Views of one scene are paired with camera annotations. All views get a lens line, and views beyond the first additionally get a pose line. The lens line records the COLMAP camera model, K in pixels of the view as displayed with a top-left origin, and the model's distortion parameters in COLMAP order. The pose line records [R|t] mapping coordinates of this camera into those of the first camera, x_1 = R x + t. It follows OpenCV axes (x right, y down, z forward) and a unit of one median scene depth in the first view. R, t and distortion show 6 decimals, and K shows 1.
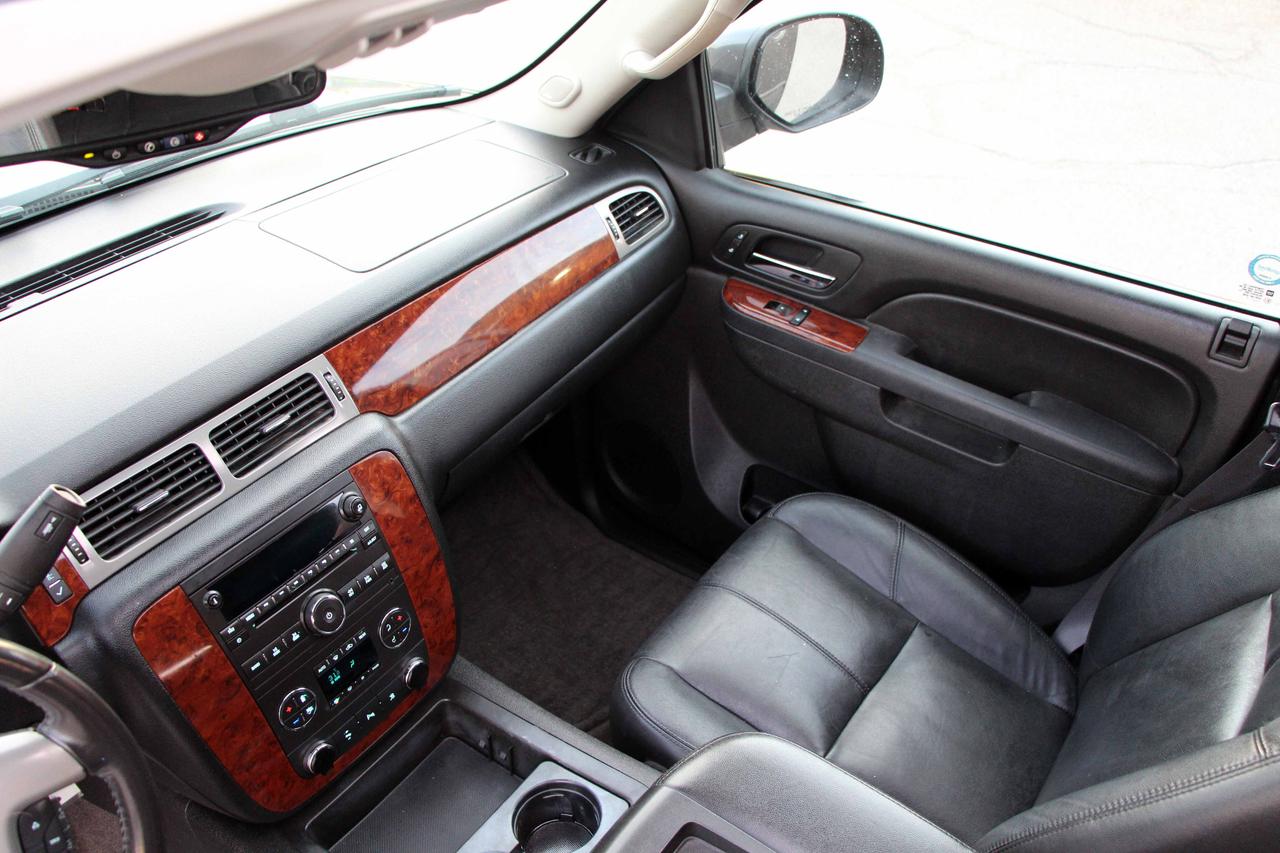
lens RADIAL K [[1053.3, 0, 644.7], [0, 1053.3, 443.2], [0, 0, 1]] dist [-0.179524, 0.161494]
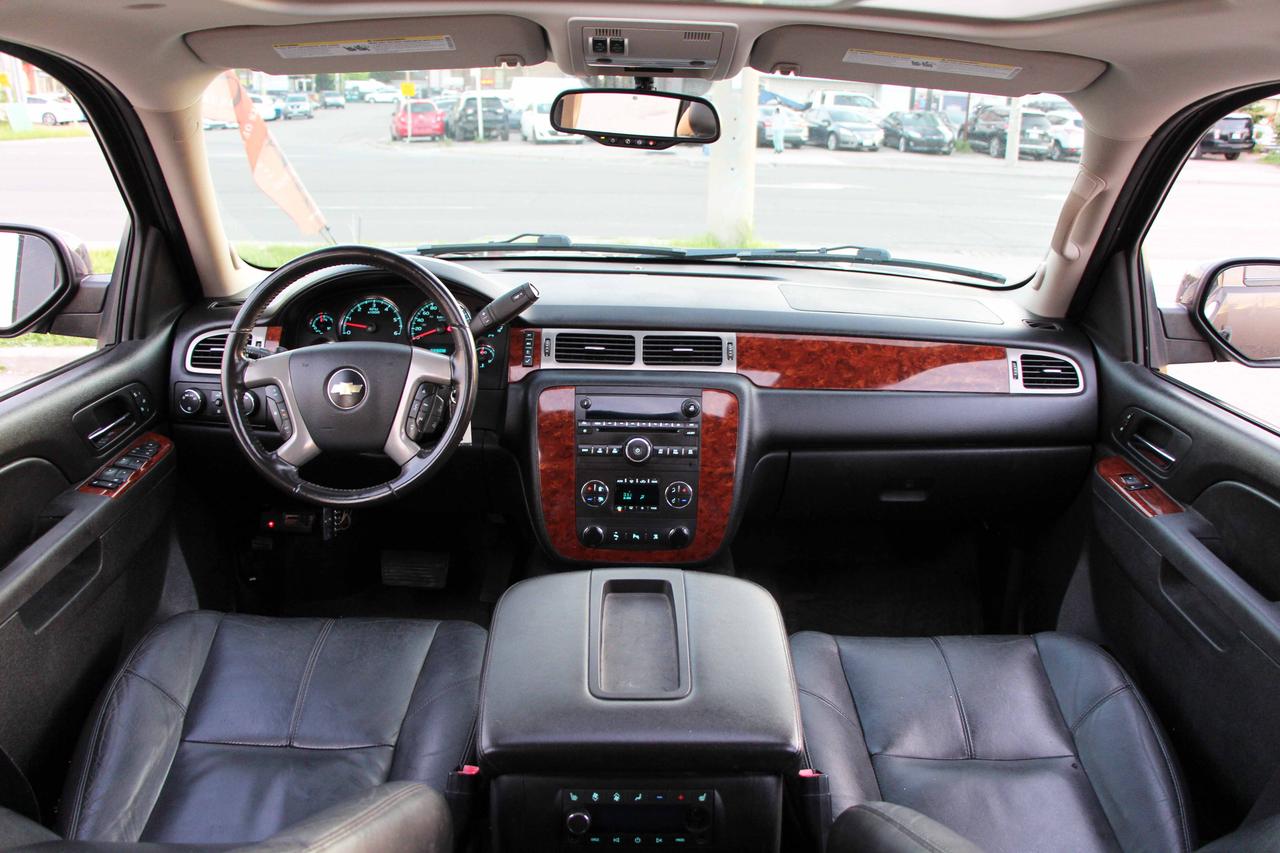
lens RADIAL K [[1067.2, 0, 644.0], [0, 1067.2, 448.9], [0, 0, 1]] dist [-0.195783, 0.211602]
pose [[0.587383, 0.269548, -0.763102, 0.947015], [-0.510881, 0.854789, -0.091306, 0.301622], [0.627680, 0.443486, 0.639795, -0.067365]]
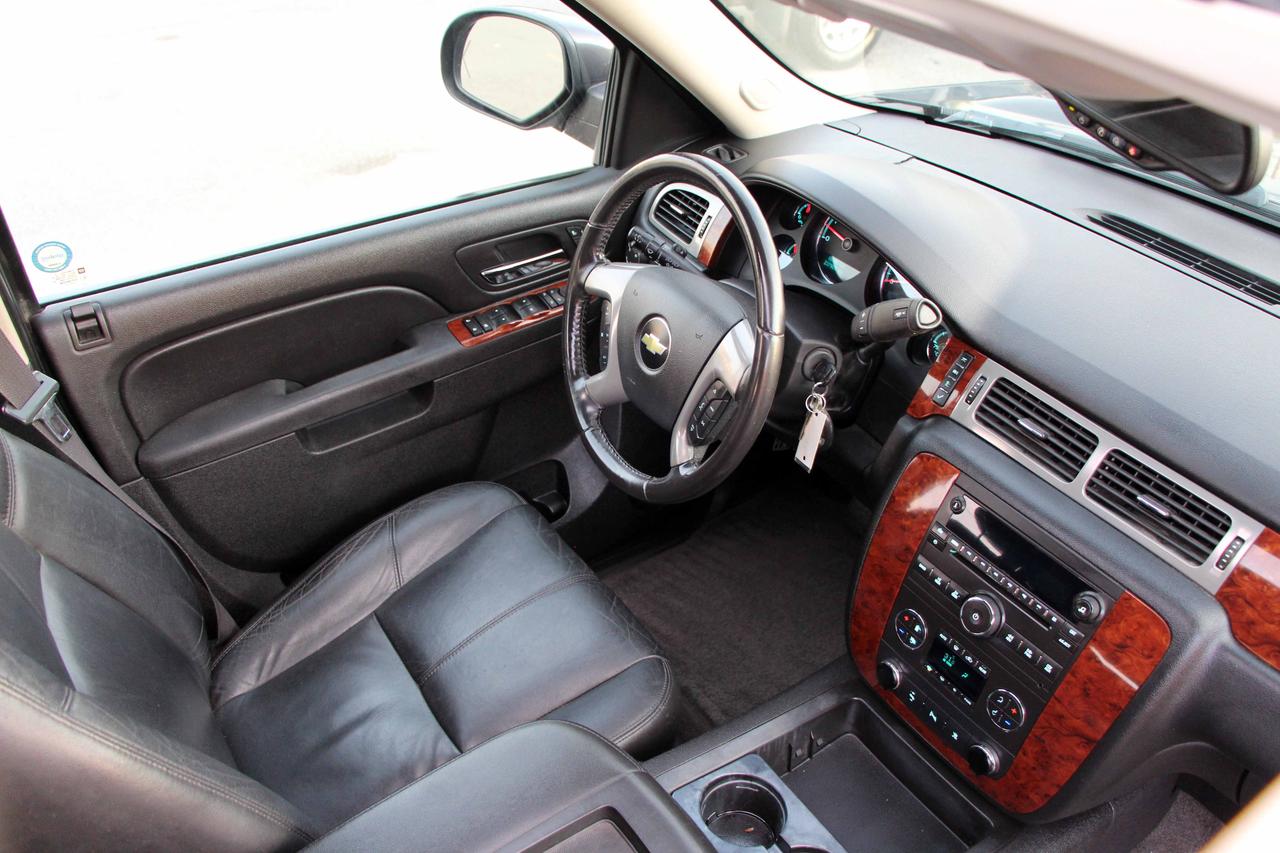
lens RADIAL K [[1053.3, 0, 644.7], [0, 1053.3, 443.2], [0, 0, 1]] dist [-0.179524, 0.161494]
pose [[-0.357335, 0.563923, -0.744515, 0.448098], [-0.568026, 0.501555, 0.652525, -0.378002], [0.741389, 0.656074, 0.141100, 0.489012]]
